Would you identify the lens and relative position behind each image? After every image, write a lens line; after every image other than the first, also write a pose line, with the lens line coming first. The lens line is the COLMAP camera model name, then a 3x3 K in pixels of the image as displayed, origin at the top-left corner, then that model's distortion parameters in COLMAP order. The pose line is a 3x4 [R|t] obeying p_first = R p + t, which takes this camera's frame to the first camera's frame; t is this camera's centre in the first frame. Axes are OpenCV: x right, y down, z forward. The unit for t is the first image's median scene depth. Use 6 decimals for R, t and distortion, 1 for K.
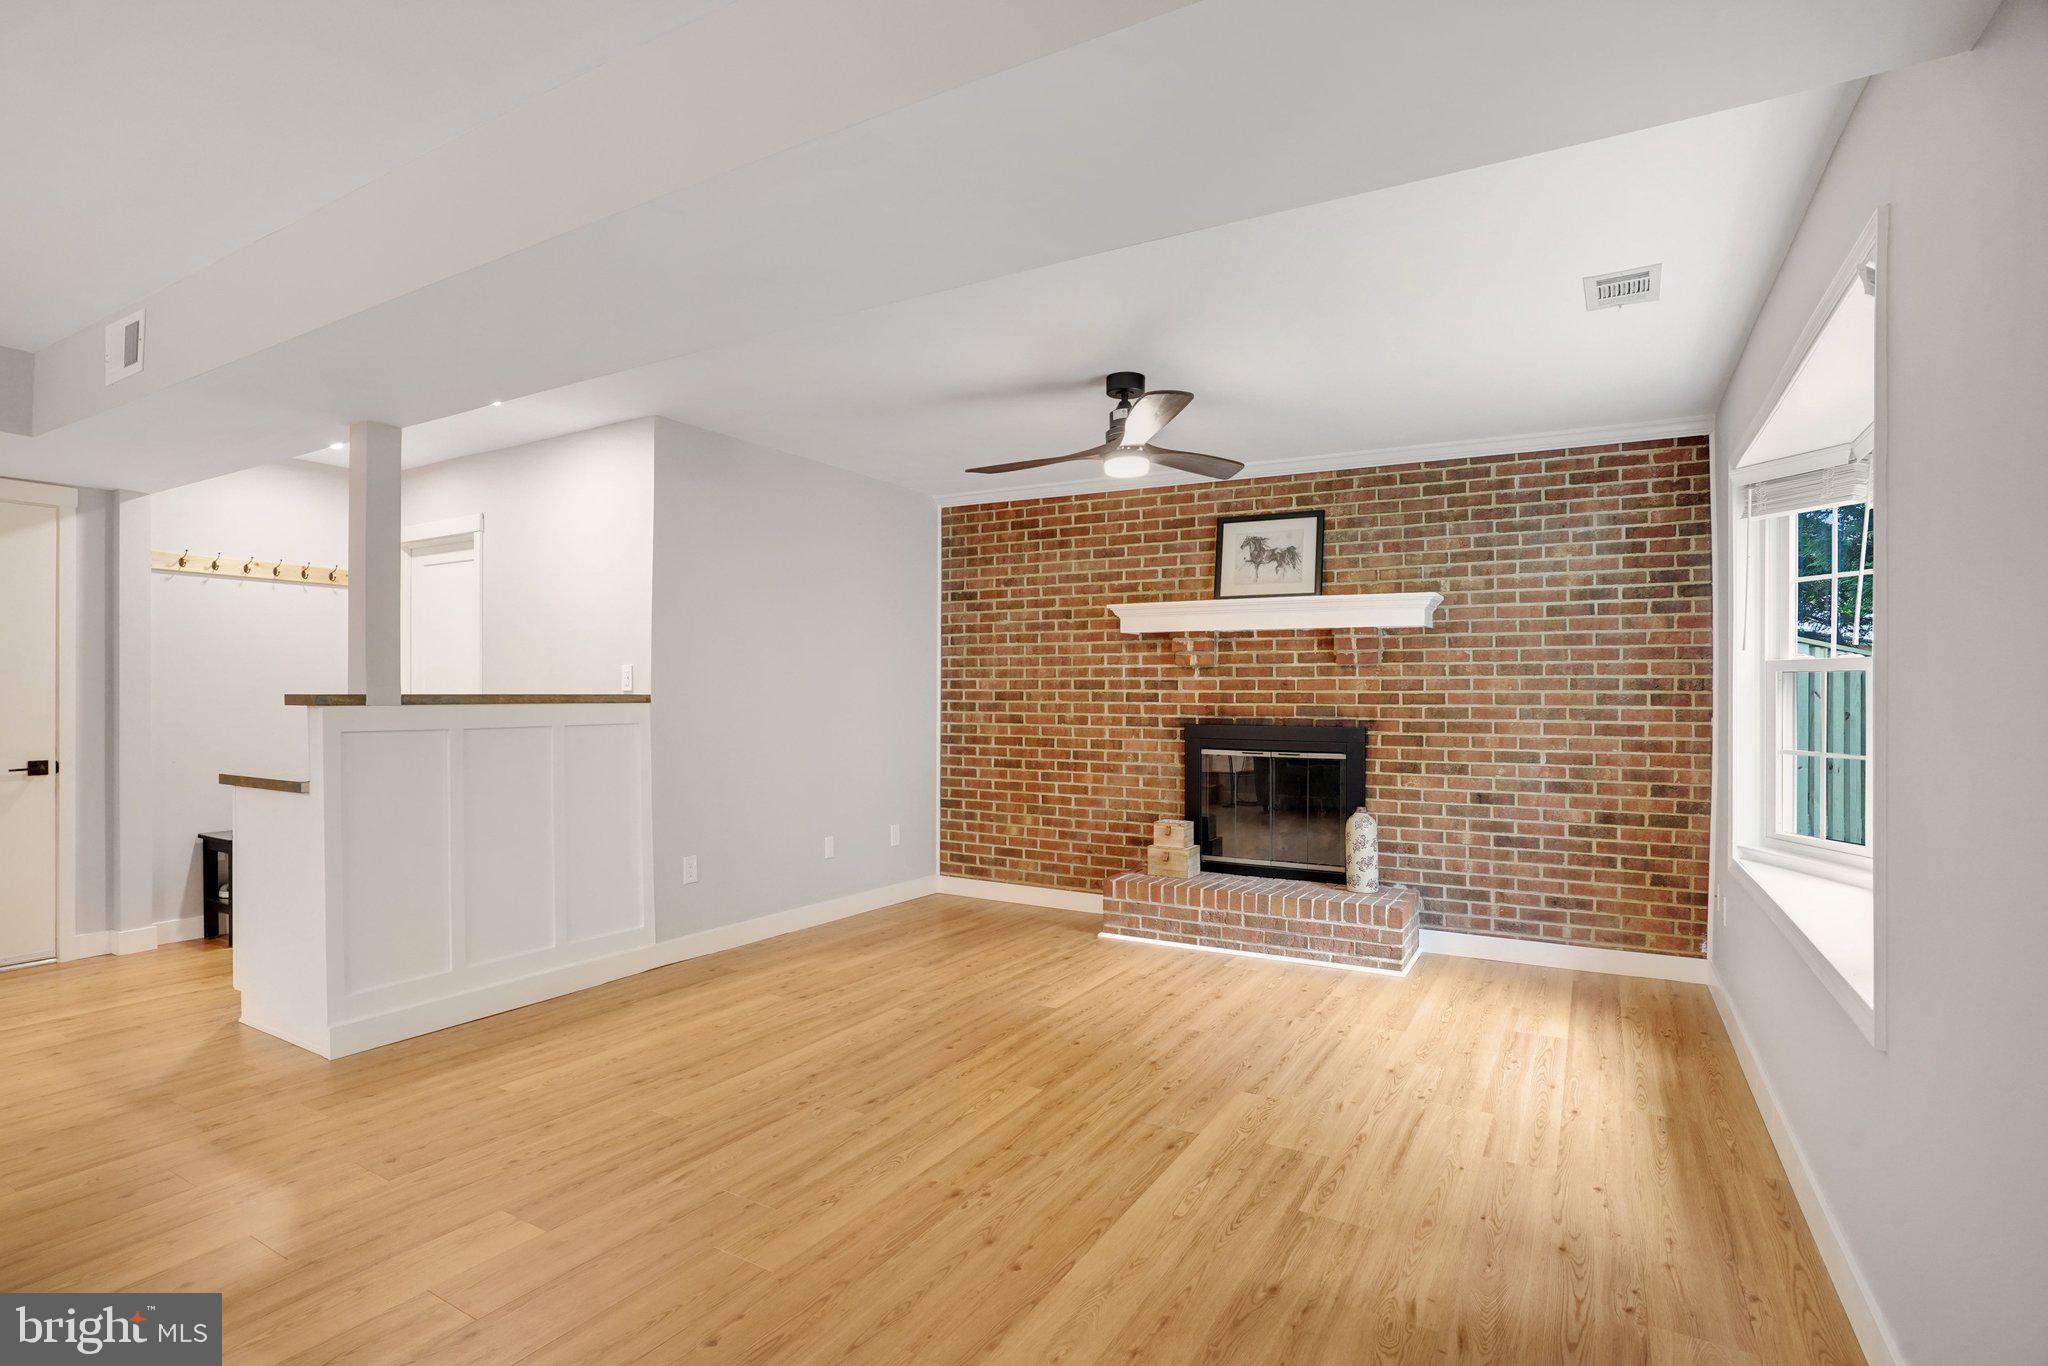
lens RADIAL K [[1025.3, 0, 1013.2], [0, 1025.3, 690.7], [0, 0, 1]] dist [-0.070130, 0.029739]
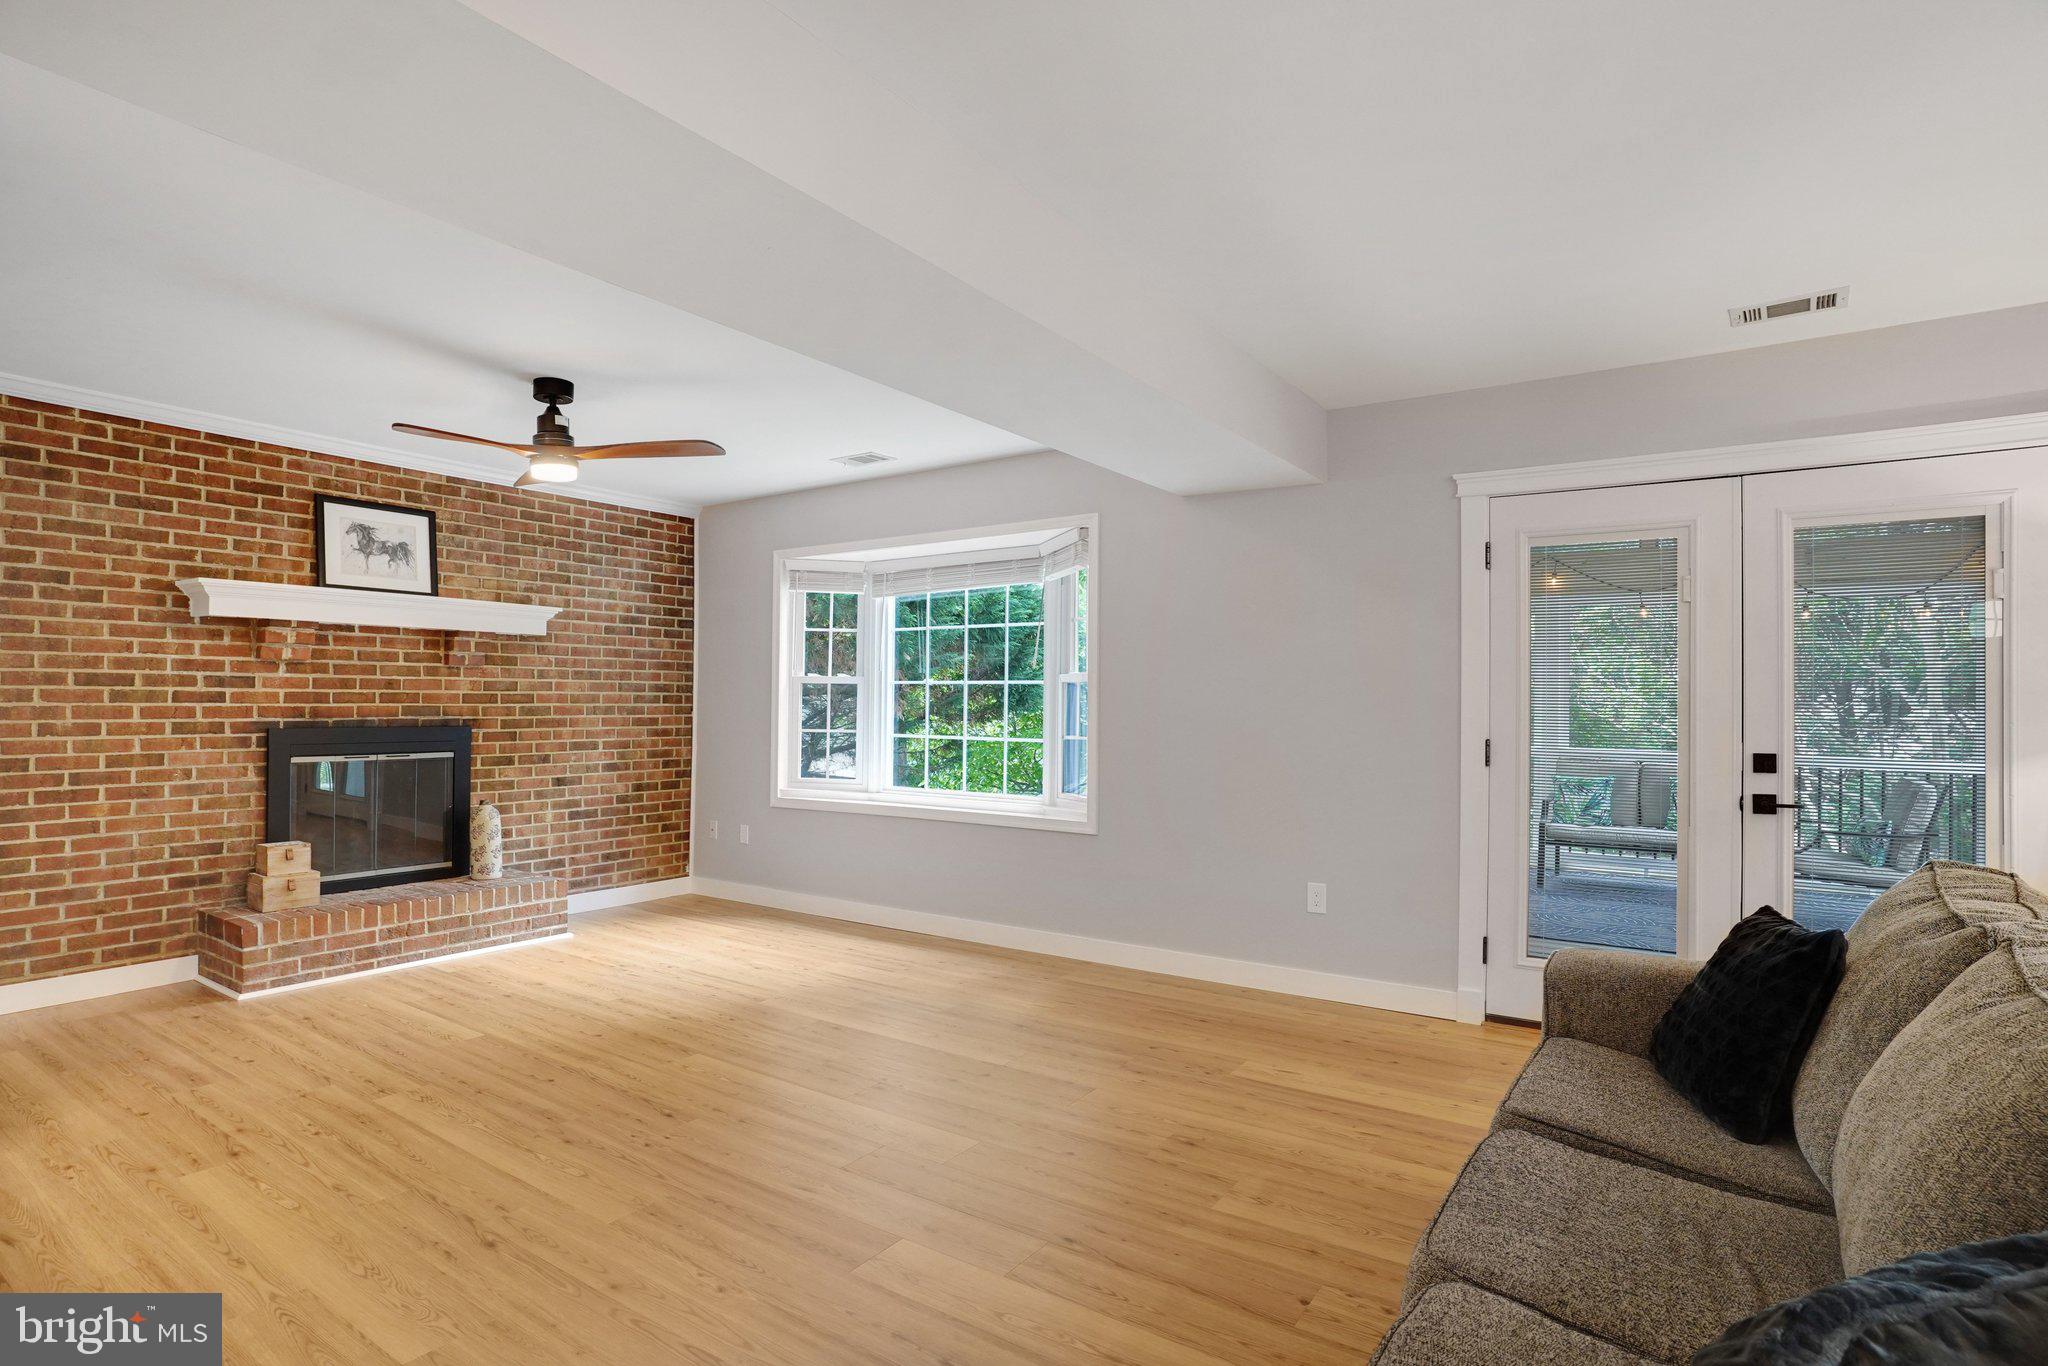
lens RADIAL K [[1025.3, 0, 990.8], [0, 1025.3, 699.0], [0, 0, 1]] dist [-0.070130, 0.029739]
pose [[0.086491, -0.003530, 0.996246, -0.674920], [-0.010200, 0.999938, 0.004428, -0.002022], [-0.996200, -0.010545, 0.086450, 0.381819]]
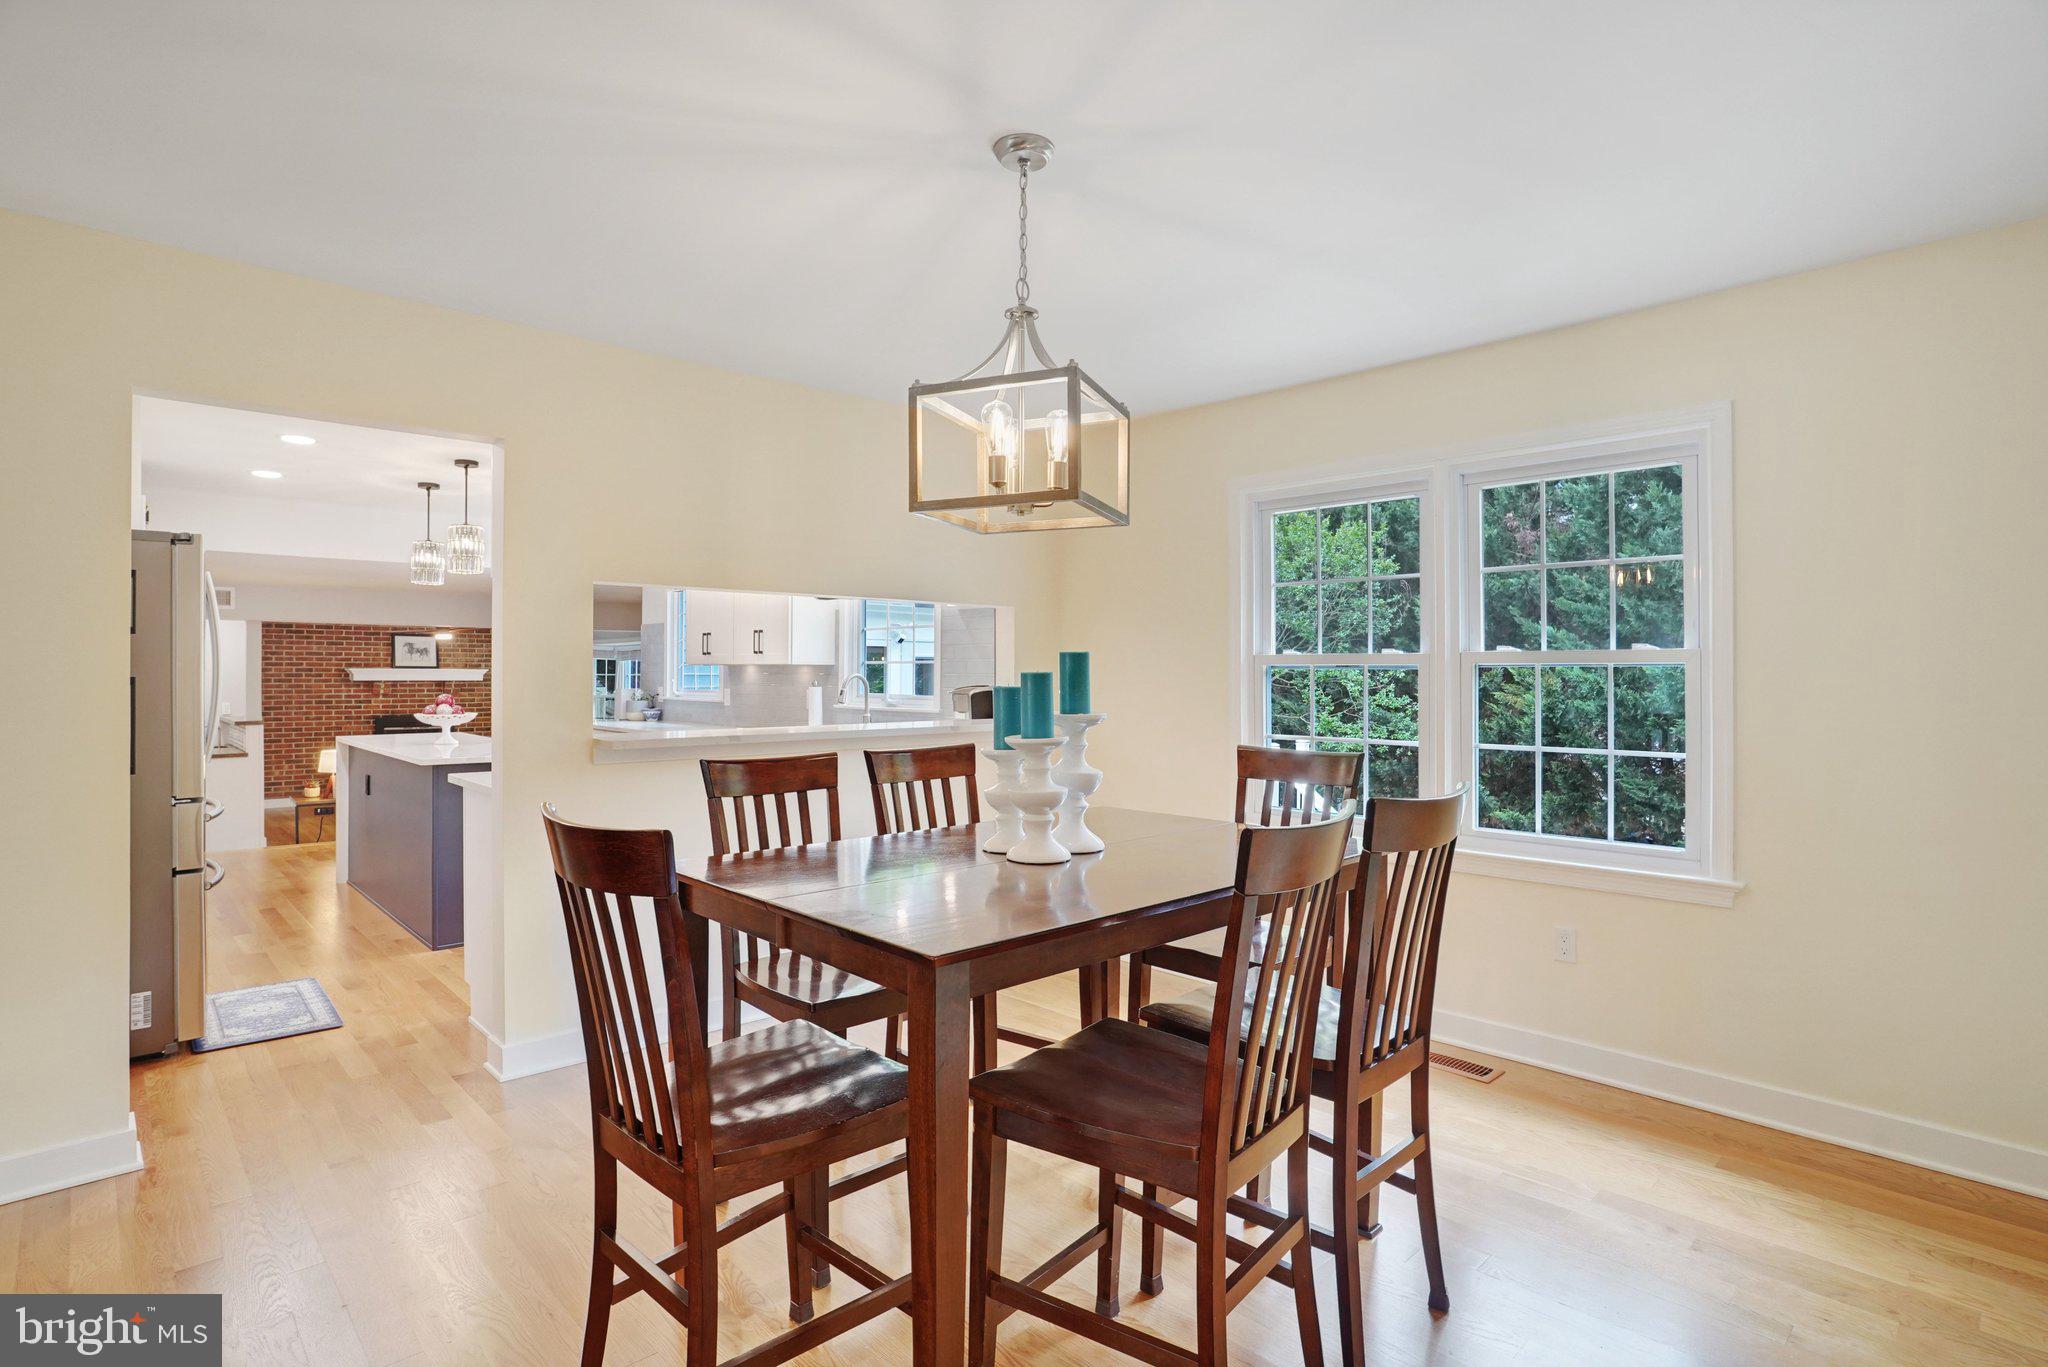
lens RADIAL K [[1025.3, 0, 984.4], [0, 1025.3, 681.3], [0, 0, 1]] dist [-0.070130, 0.029739]
pose [[0.304859, -0.011657, 0.952326, -1.842511], [-0.005951, 0.999882, 0.014144, -0.108433], [-0.952379, -0.009979, 0.304754, -1.205554]]
